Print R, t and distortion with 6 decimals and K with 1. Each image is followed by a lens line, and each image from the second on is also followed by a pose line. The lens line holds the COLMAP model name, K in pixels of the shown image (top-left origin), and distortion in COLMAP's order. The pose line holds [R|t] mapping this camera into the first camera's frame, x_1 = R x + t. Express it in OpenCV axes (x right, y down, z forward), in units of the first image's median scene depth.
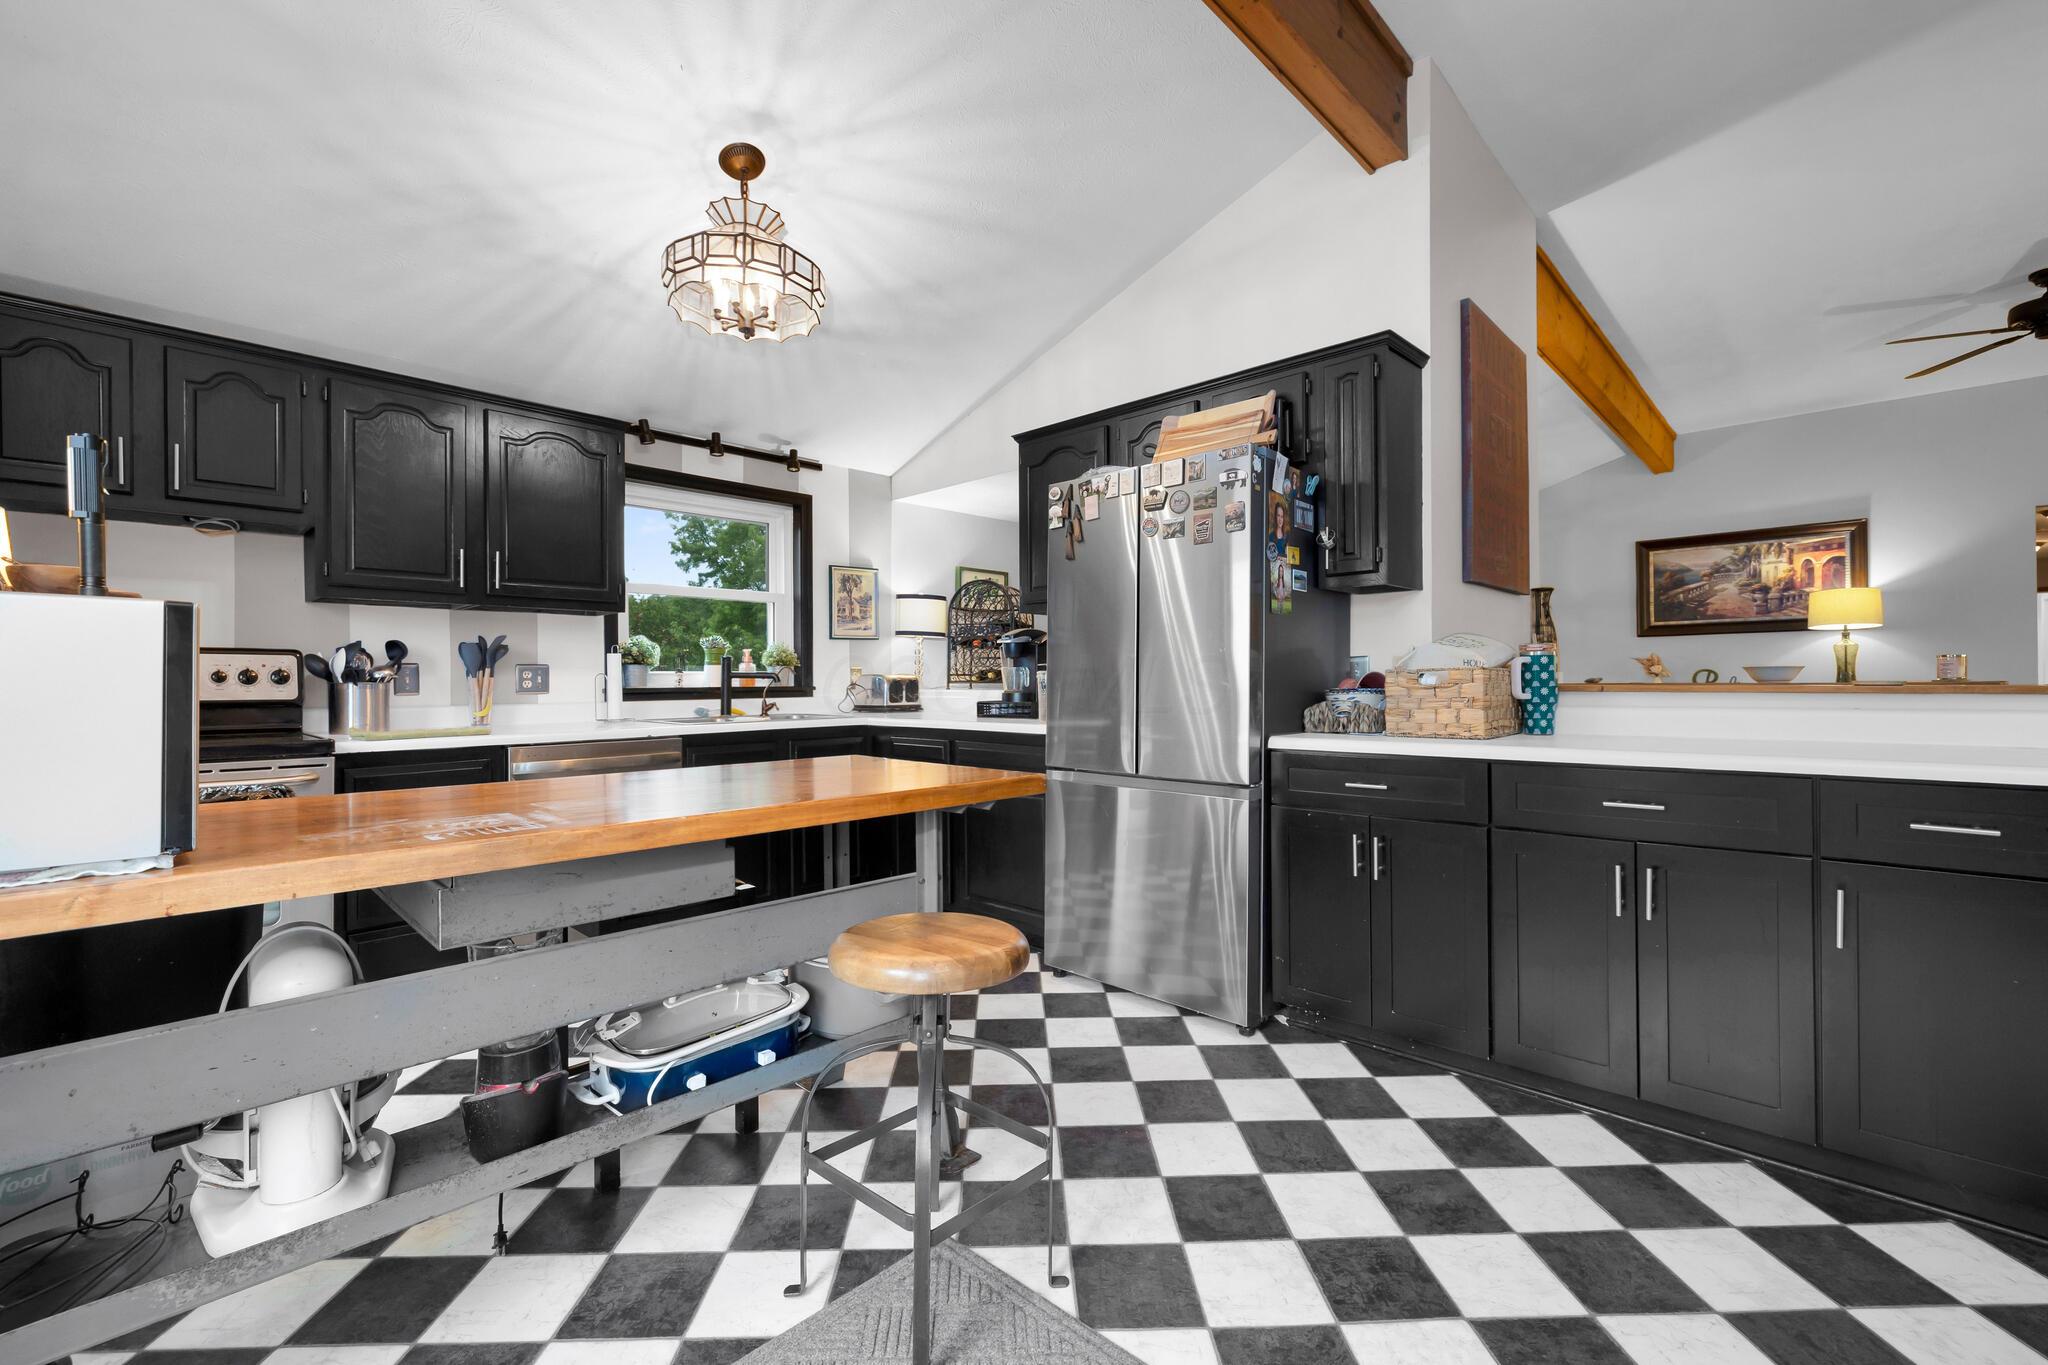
lens RADIAL K [[860.0, 0, 1024.9], [0, 860.0, 680.8], [0, 0, 1]] dist [-0.002047, 0.000918]
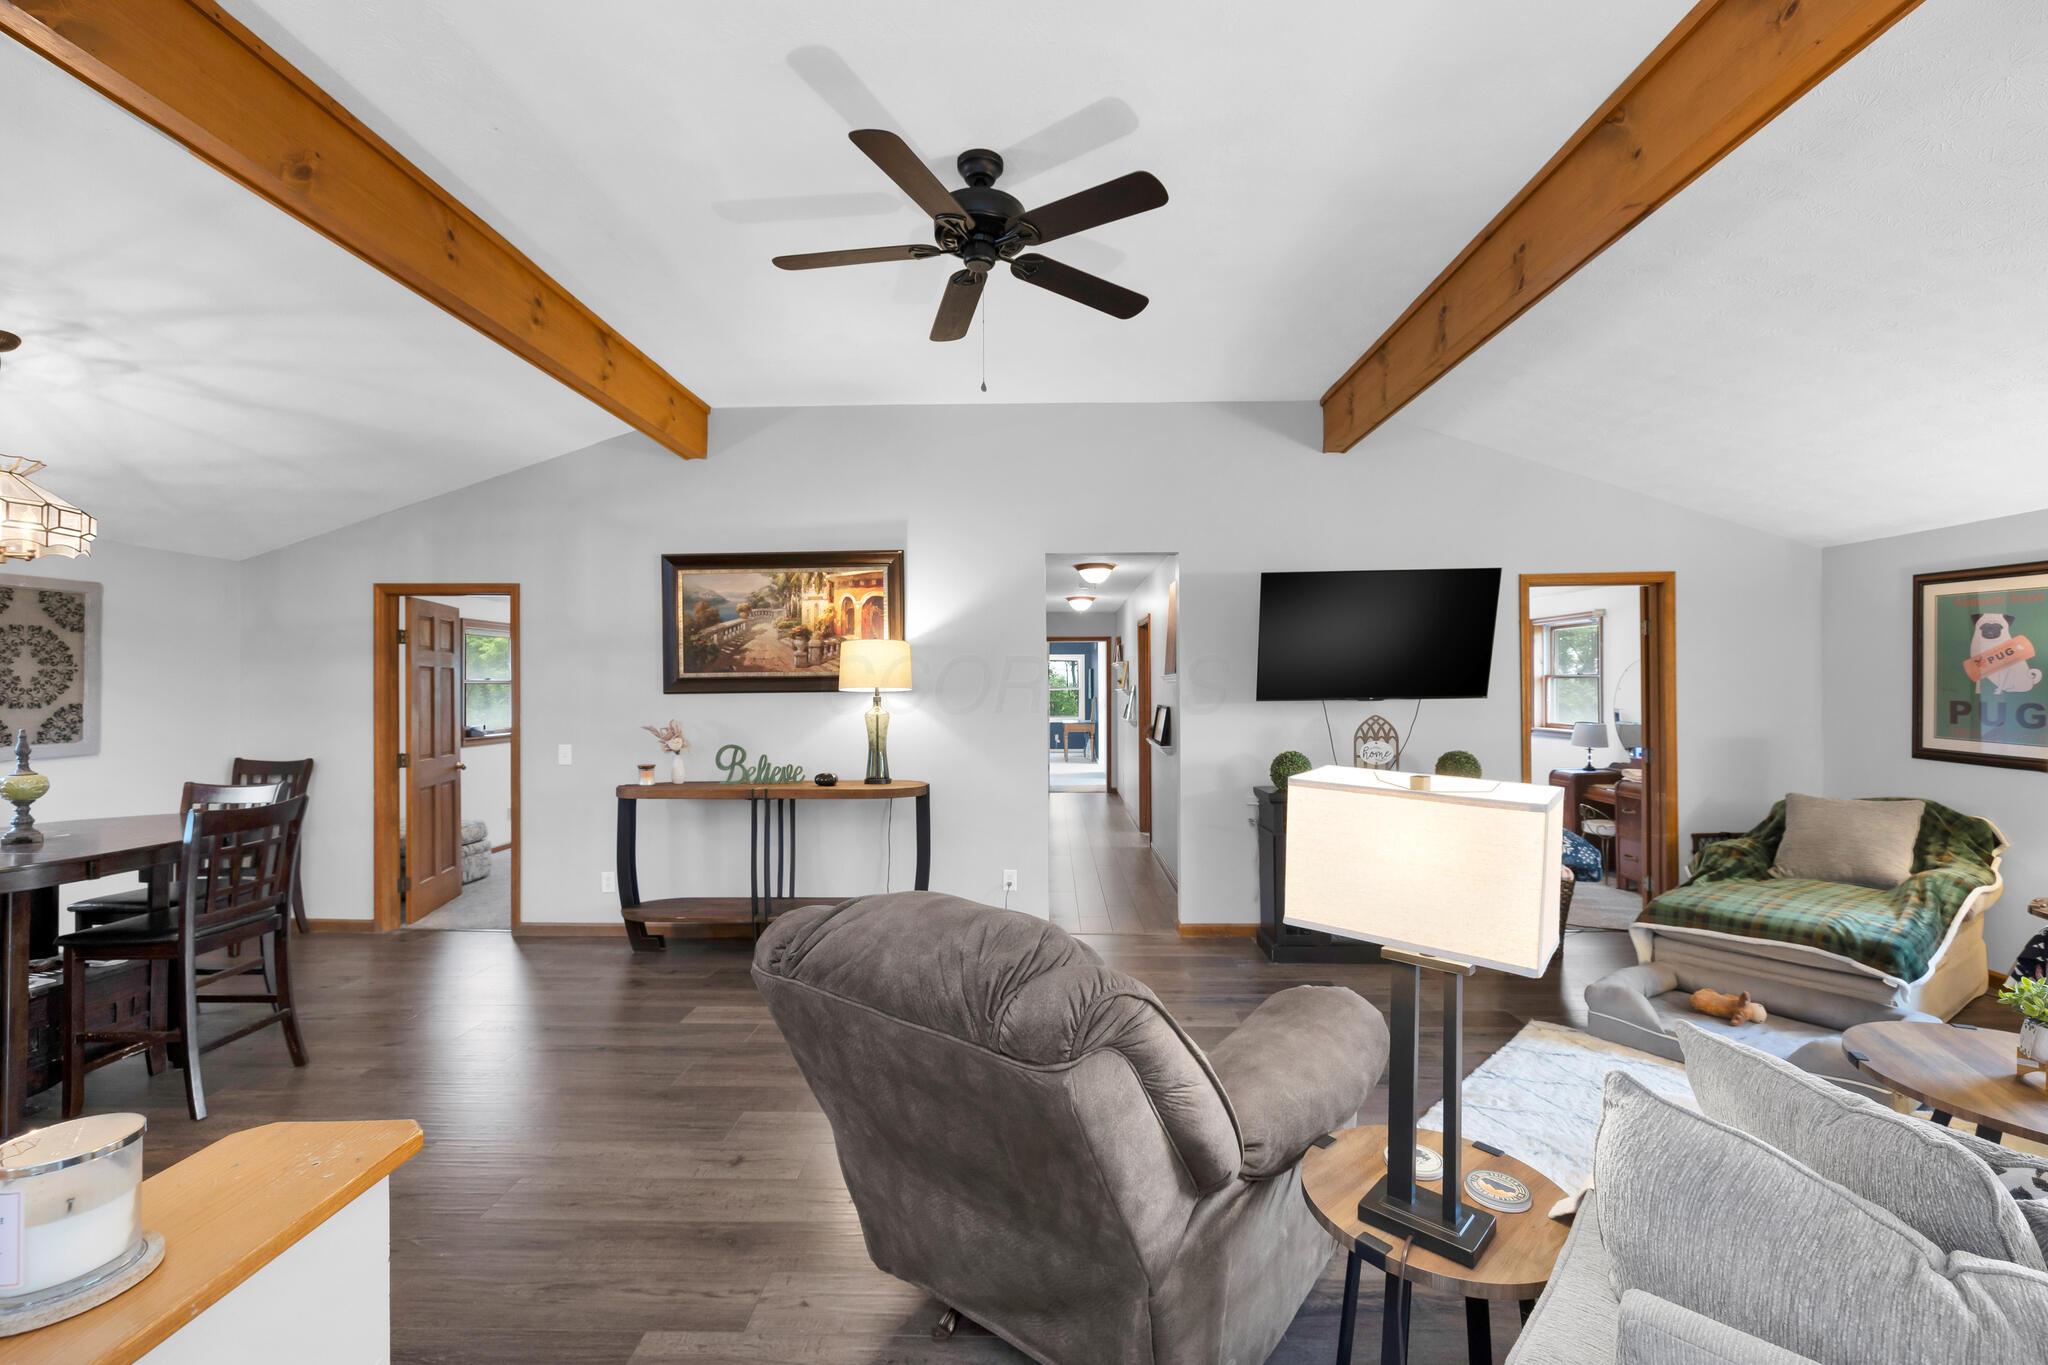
lens RADIAL K [[860.0, 0, 1031.1], [0, 860.0, 682.7], [0, 0, 1]] dist [-0.002047, 0.000918]
pose [[0.739713, 0.004146, 0.672909, 0.510837], [0.001231, 0.999971, -0.007515, -0.059172], [-0.672921, 0.006387, 0.739687, 0.324430]]
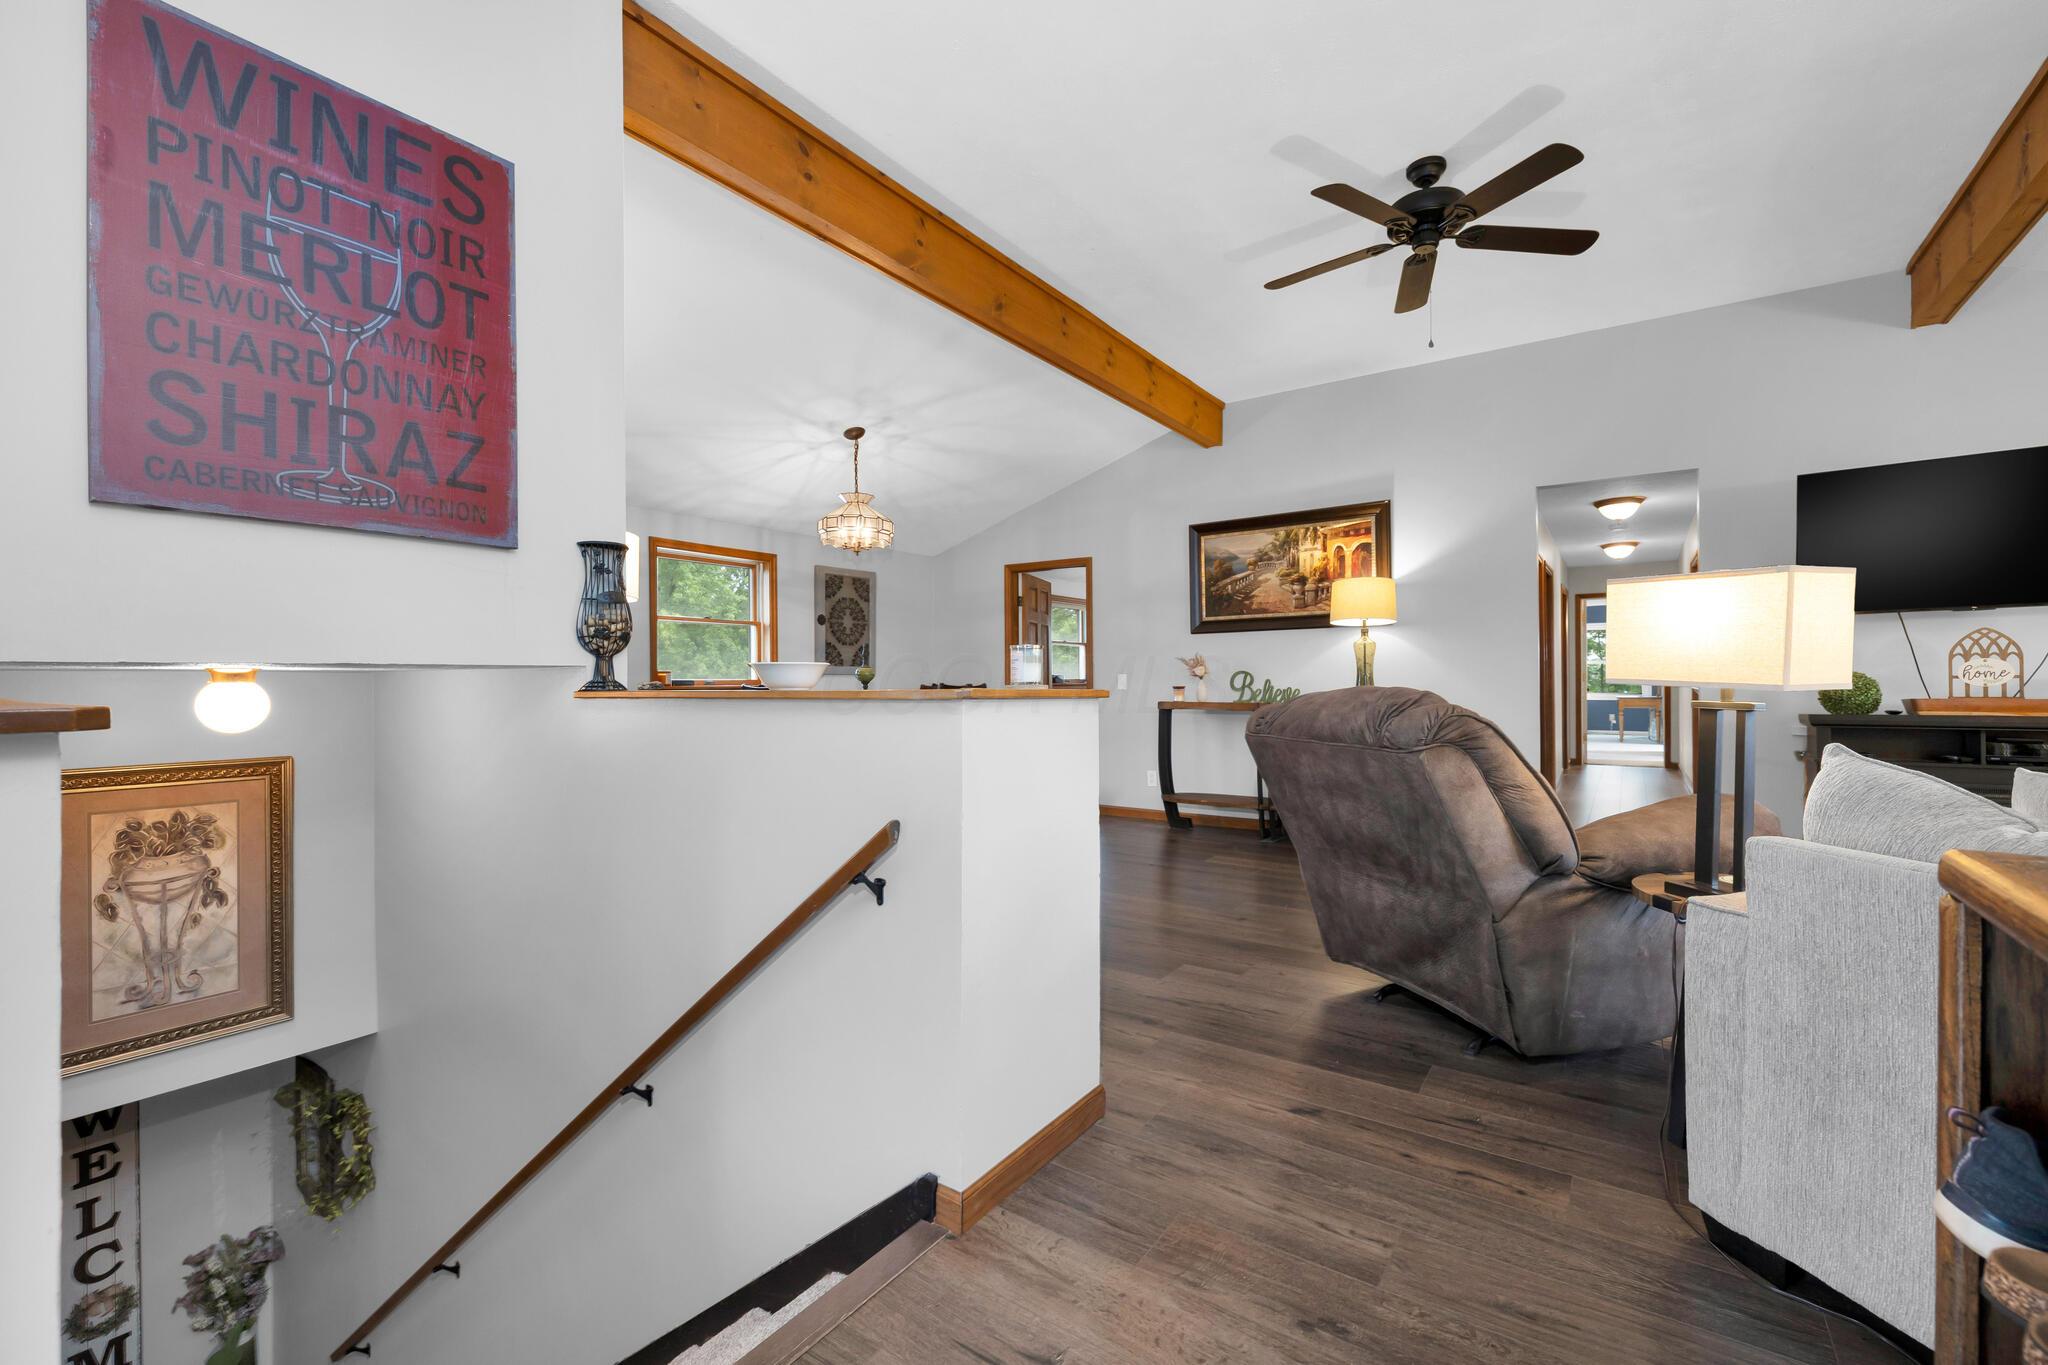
lens RADIAL K [[860.0, 0, 1026.0], [0, 860.0, 677.3], [0, 0, 1]] dist [-0.002047, 0.000918]
pose [[0.989138, 0.001022, 0.146986, 0.455722], [-0.000254, 0.999986, -0.005247, -0.002370], [-0.146989, 0.005153, 0.989125, 0.173411]]
